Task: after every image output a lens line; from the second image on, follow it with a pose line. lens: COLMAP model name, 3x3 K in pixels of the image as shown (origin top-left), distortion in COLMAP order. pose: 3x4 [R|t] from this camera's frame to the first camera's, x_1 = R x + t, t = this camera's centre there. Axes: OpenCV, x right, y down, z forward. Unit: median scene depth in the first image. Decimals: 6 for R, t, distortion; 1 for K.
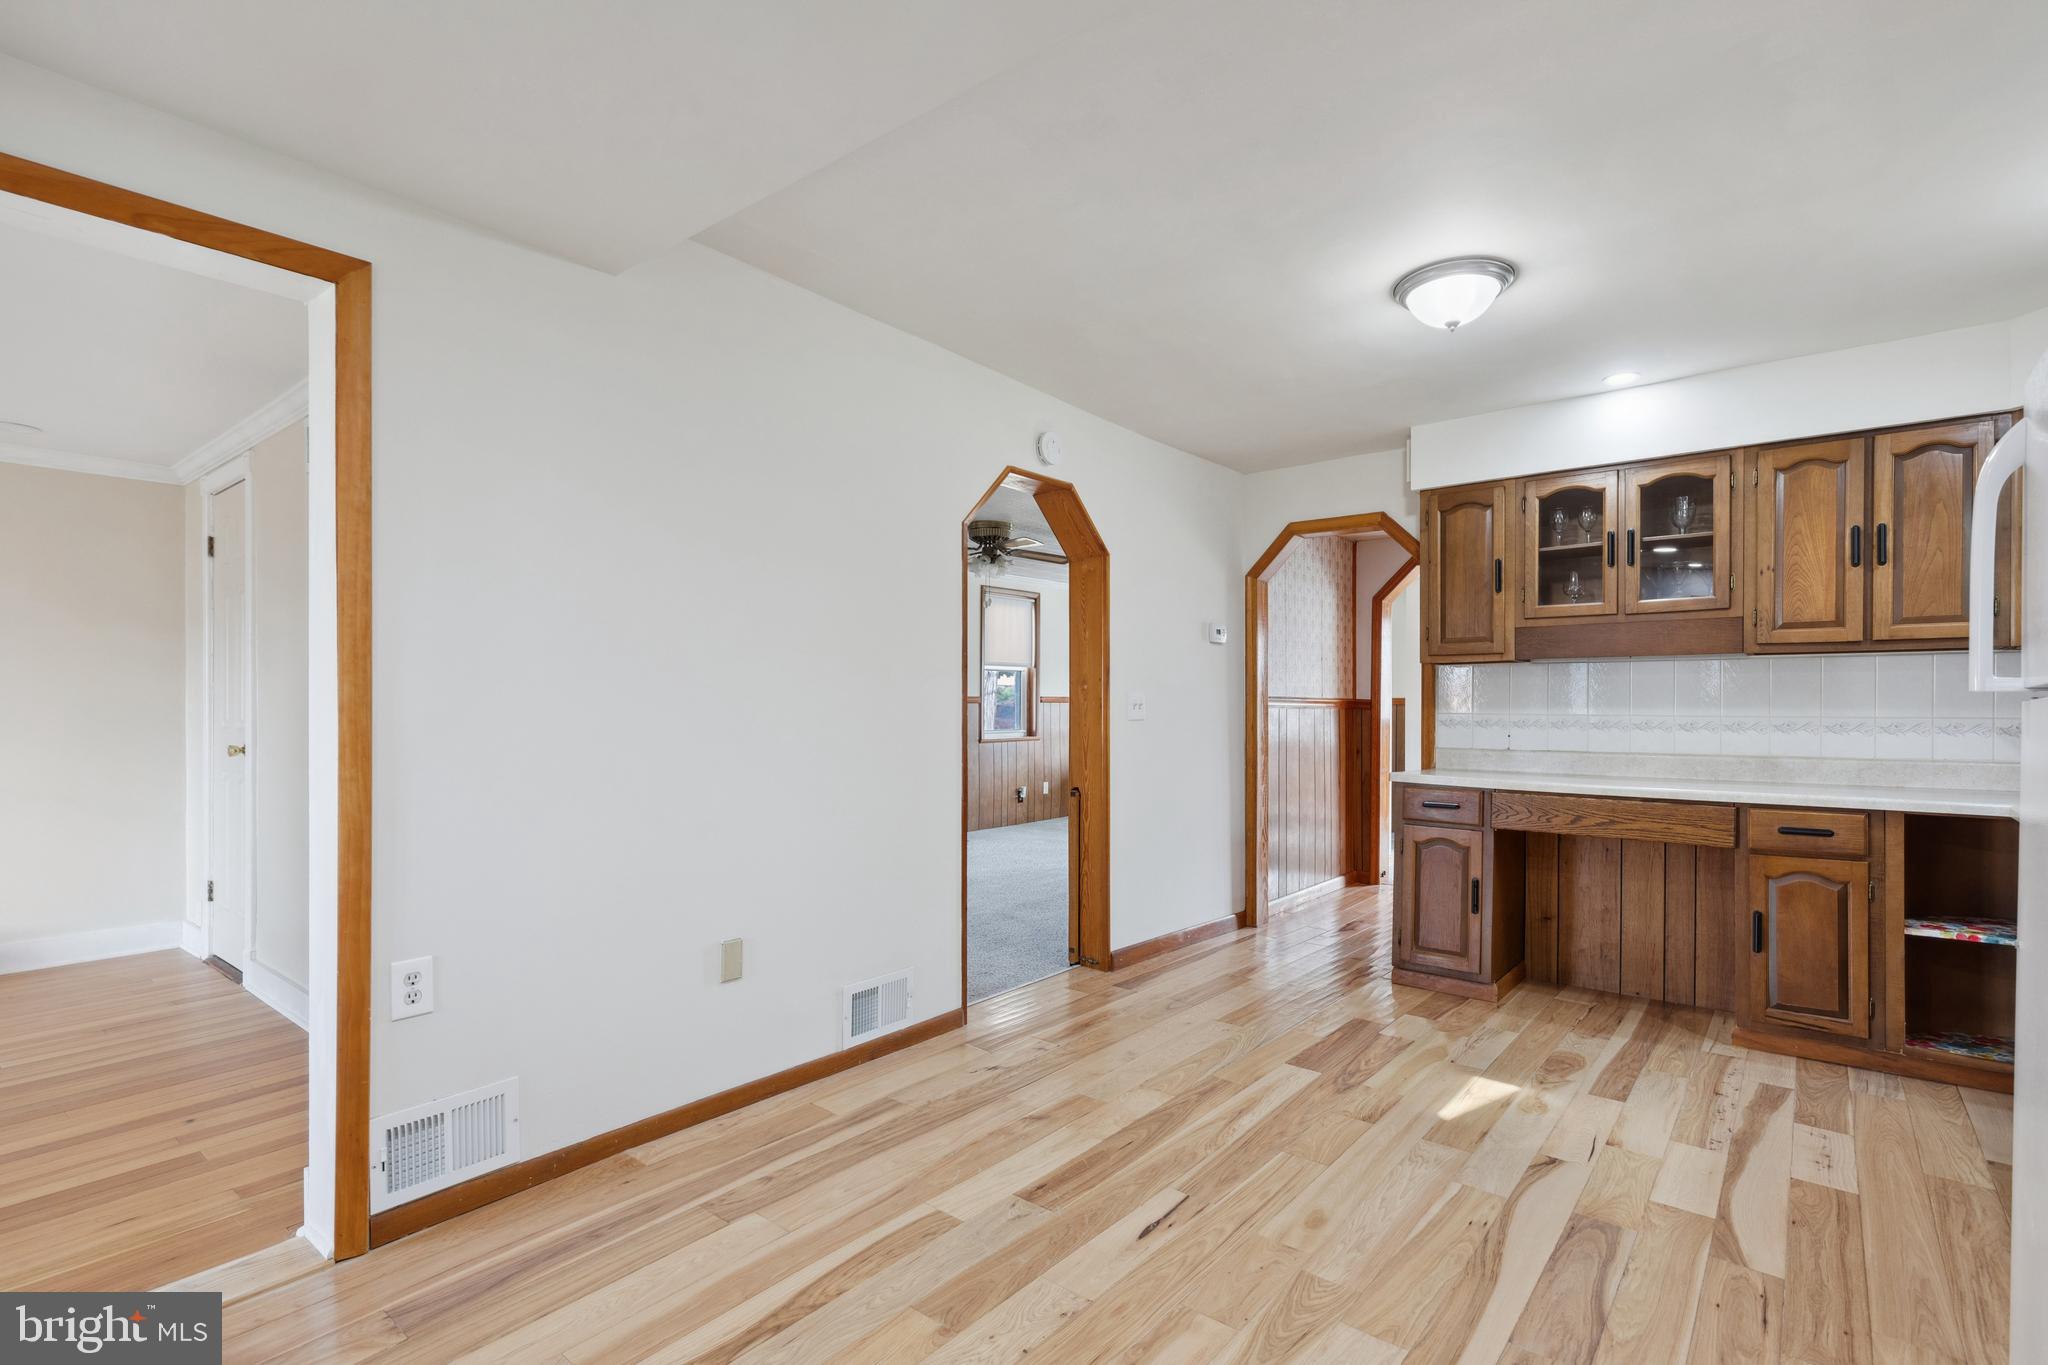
lens RADIAL K [[946.4, 0, 1013.6], [0, 946.4, 721.7], [0, 0, 1]] dist [0.012002, -0.002525]
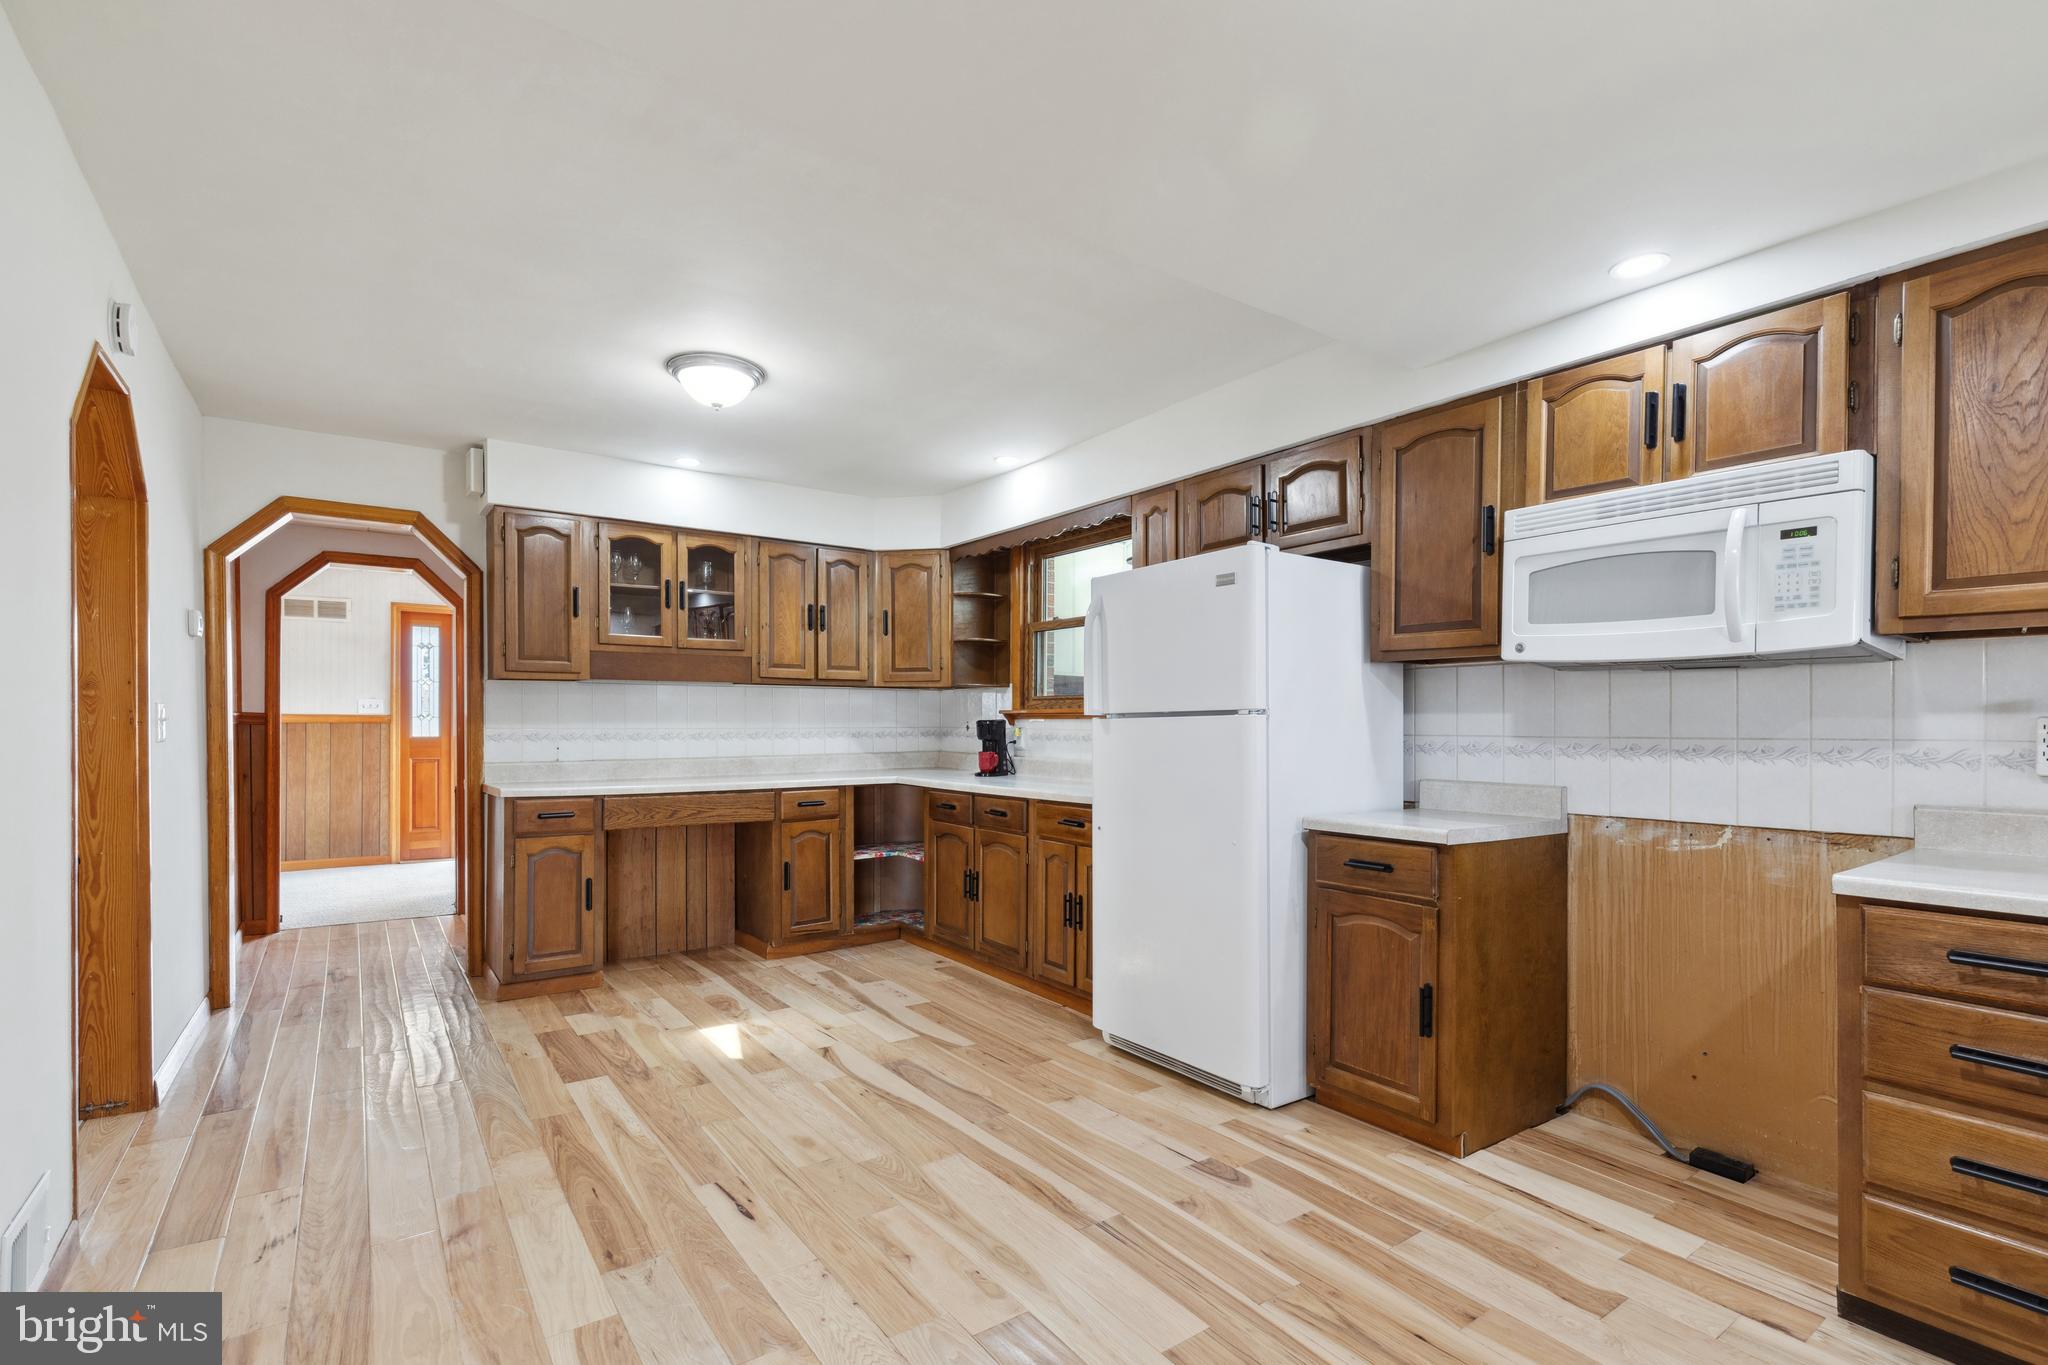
lens RADIAL K [[946.4, 0, 1041.0], [0, 946.4, 725.5], [0, 0, 1]] dist [0.012002, -0.002525]
pose [[0.247282, -0.004263, 0.968934, -0.516977], [0.015228, 0.999884, 0.000513, -0.003381], [-0.968824, 0.014628, 0.247319, 0.260960]]
